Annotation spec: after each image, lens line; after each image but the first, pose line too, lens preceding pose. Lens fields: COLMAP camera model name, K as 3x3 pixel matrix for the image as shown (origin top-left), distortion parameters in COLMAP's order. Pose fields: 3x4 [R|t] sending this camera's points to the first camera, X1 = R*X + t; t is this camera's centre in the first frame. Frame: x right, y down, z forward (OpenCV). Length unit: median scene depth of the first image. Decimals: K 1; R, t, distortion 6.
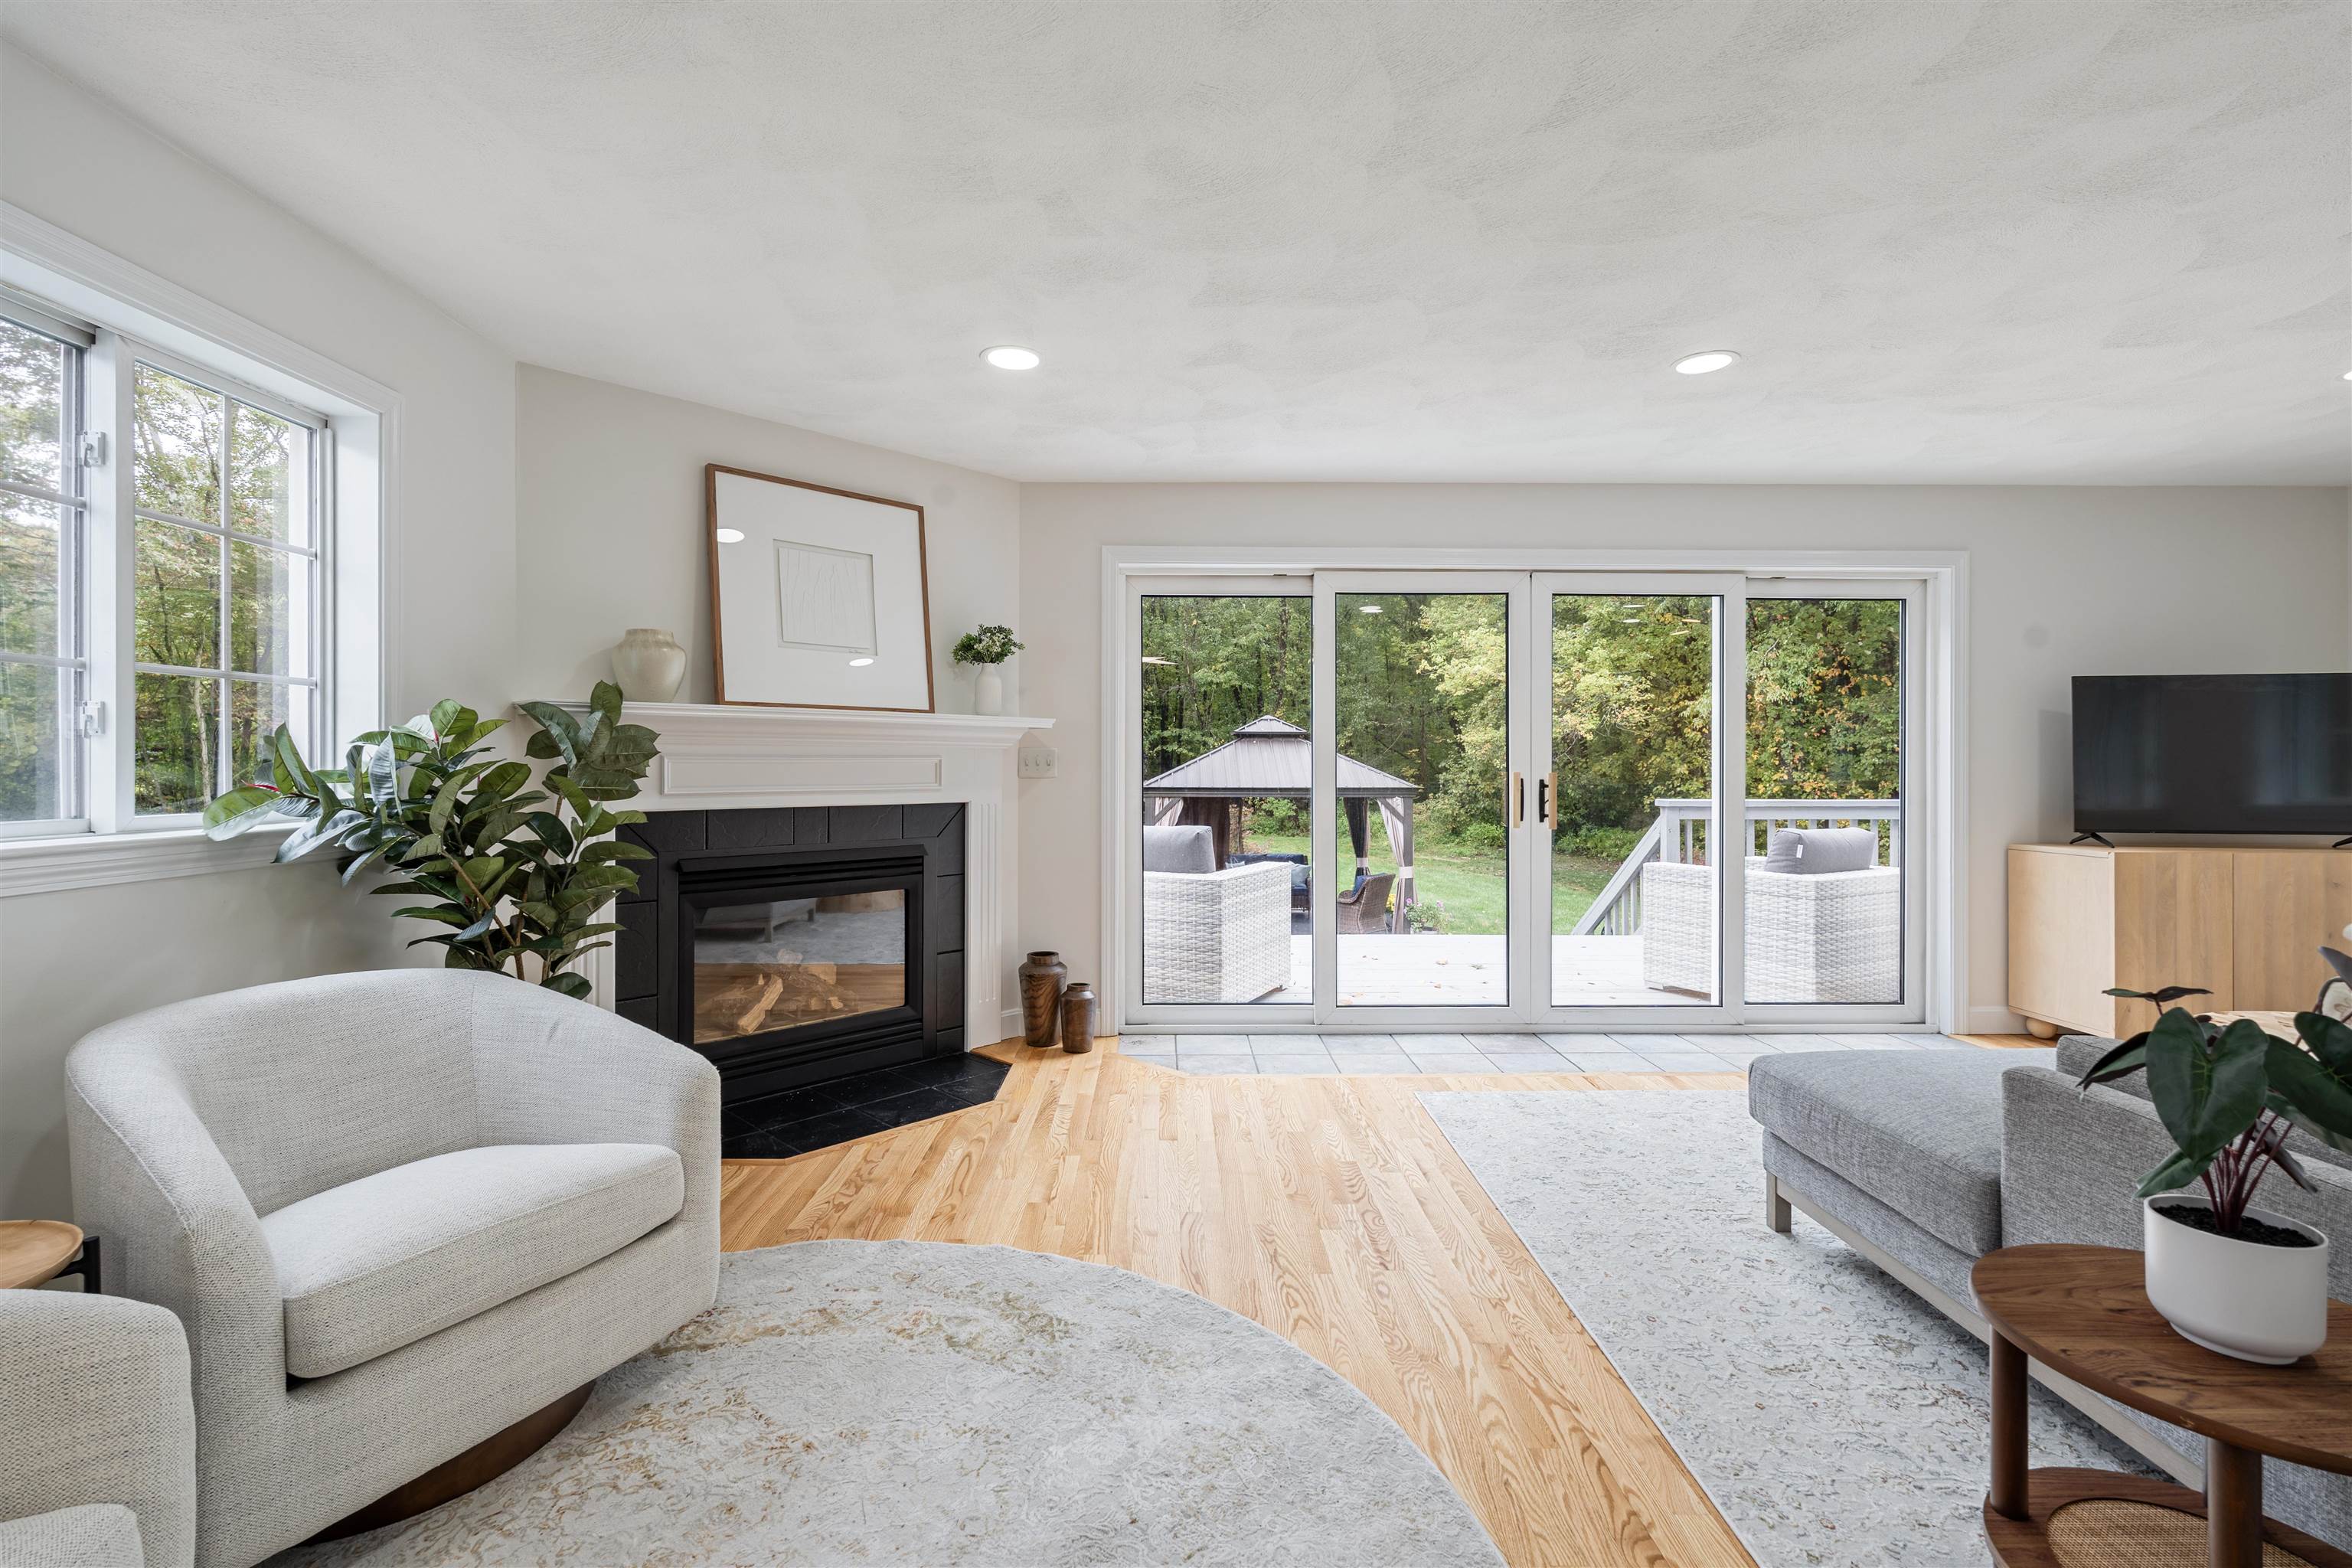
lens RADIAL K [[1036.9, 0, 1175.3], [0, 1036.9, 764.0], [0, 0, 1]] dist [-0.000250, 0.000398]
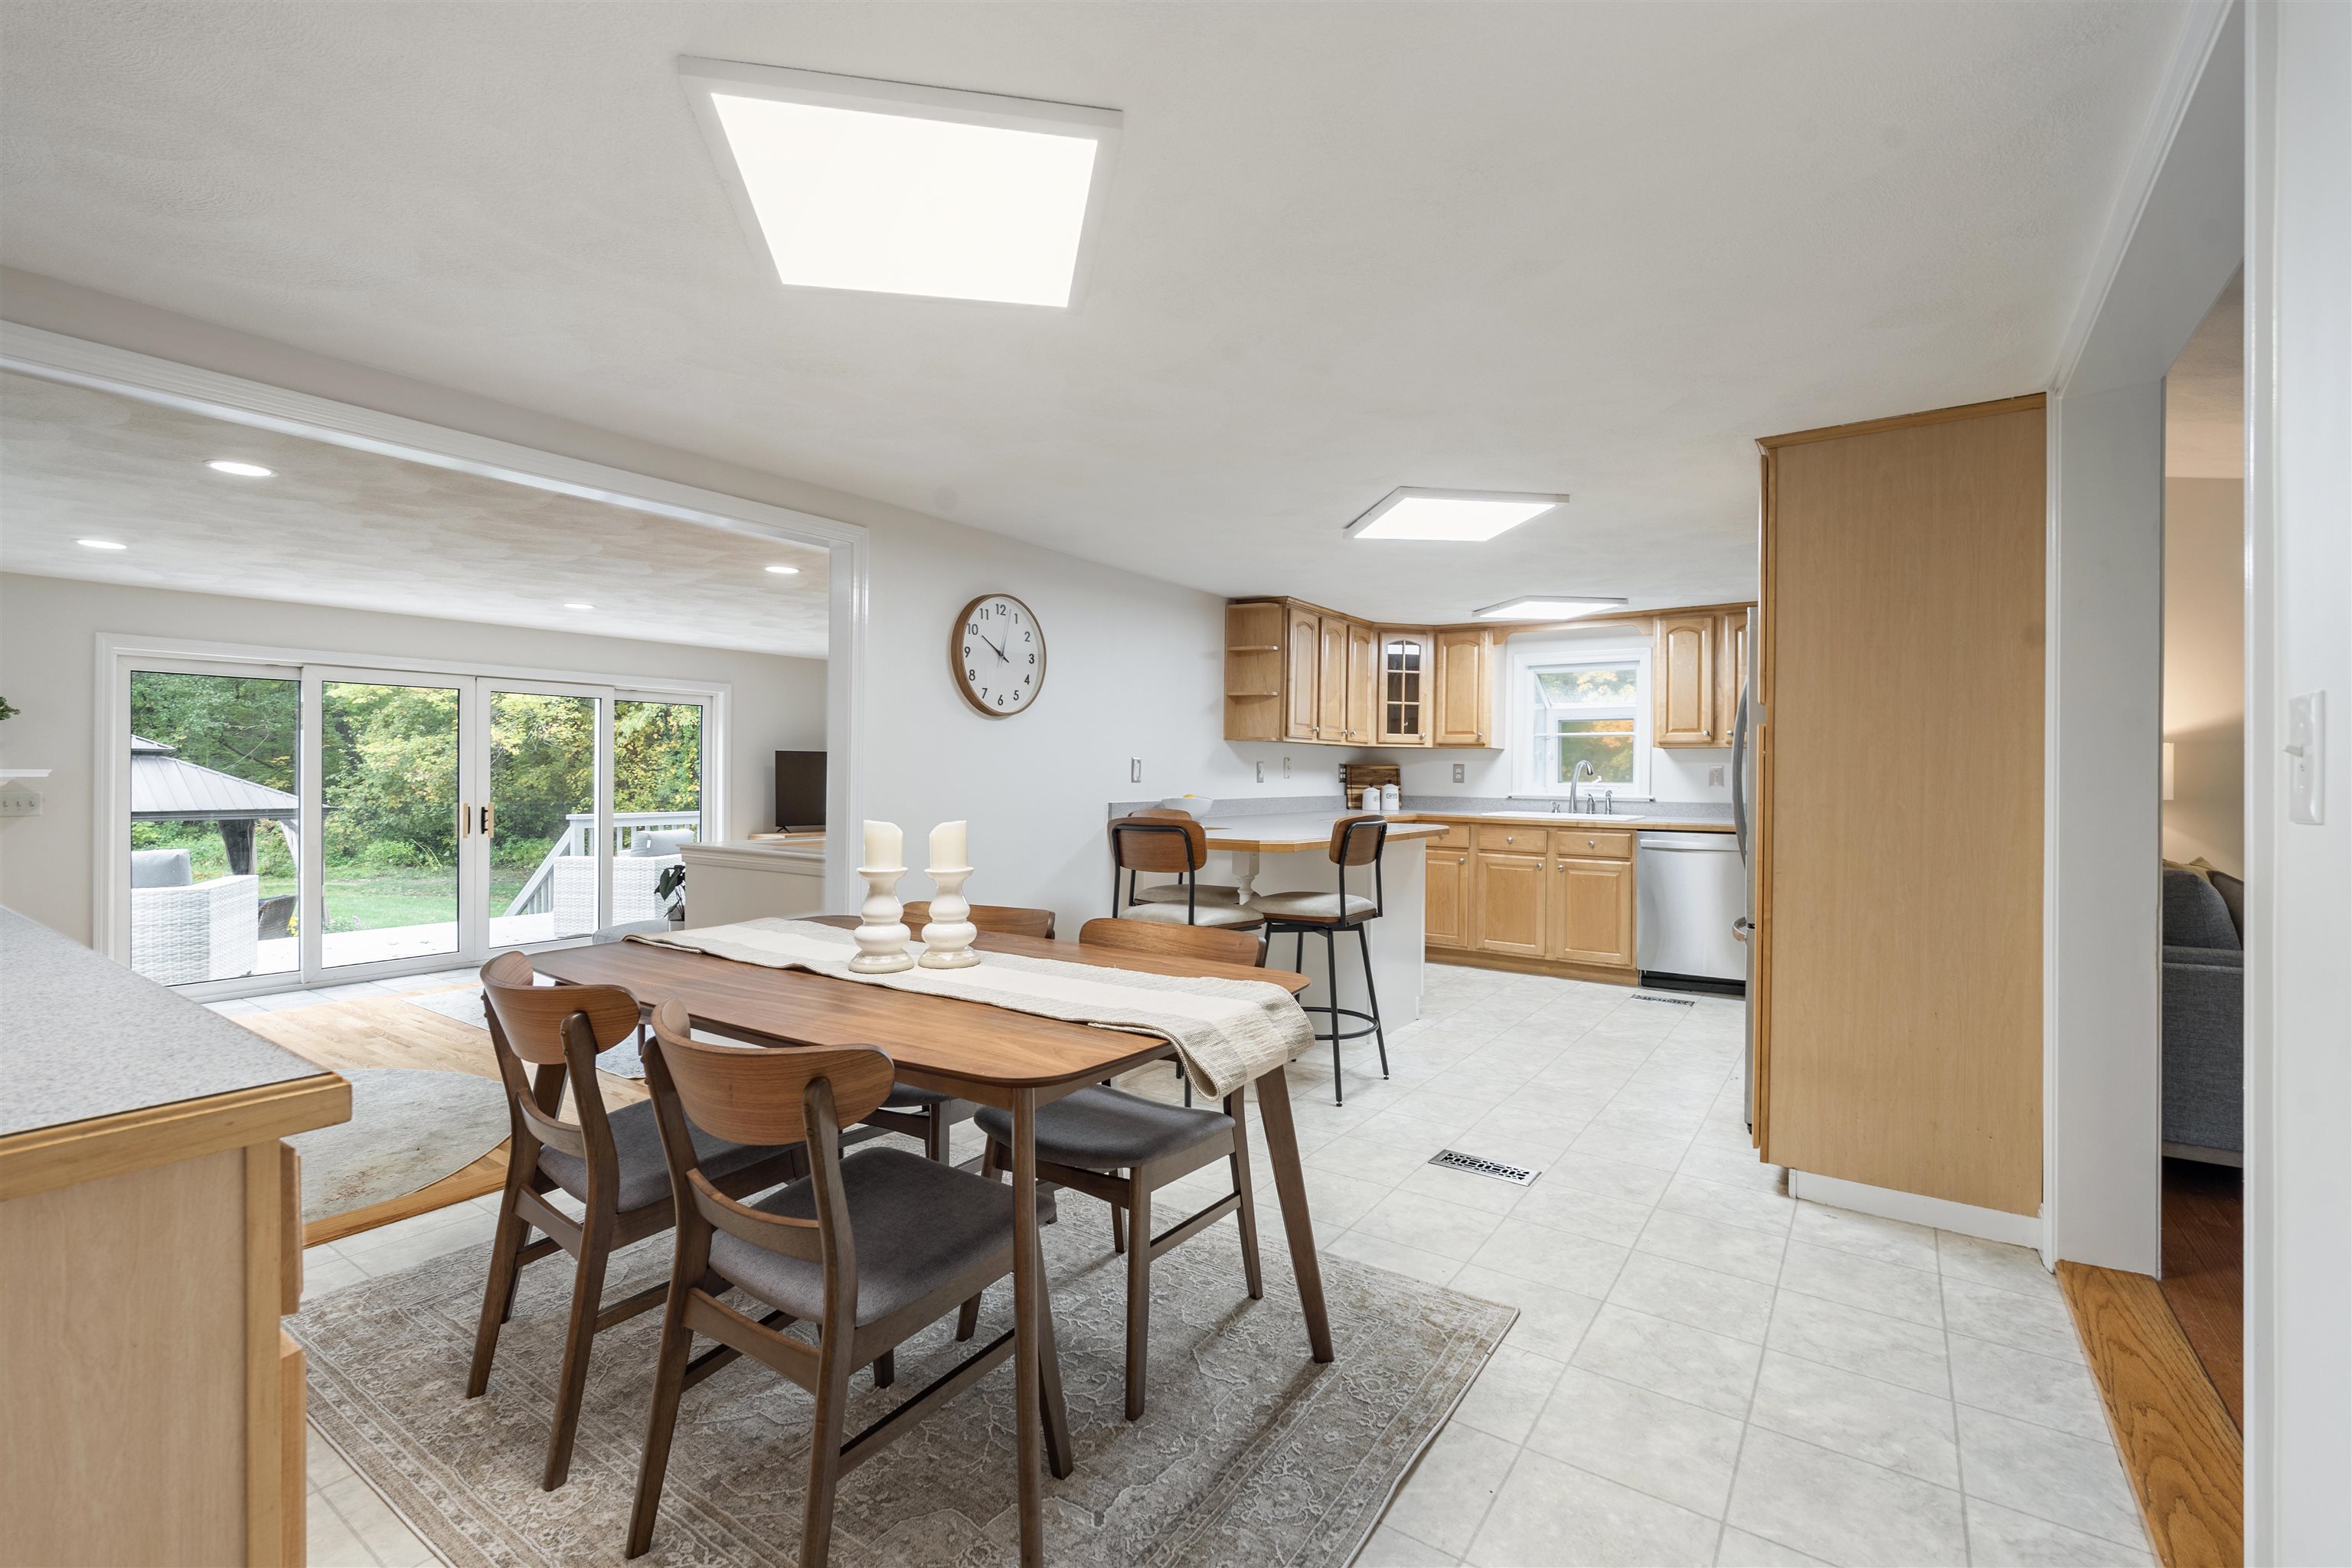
lens RADIAL K [[1031.1, 0, 1177.1], [0, 1031.1, 770.1], [0, 0, 1]] dist [-0.002919, 0.000195]
pose [[0.580621, 0.003552, 0.814166, -0.320146], [-0.002422, 0.999994, -0.002635, -0.040822], [-0.814170, -0.000442, 0.580626, -0.797681]]
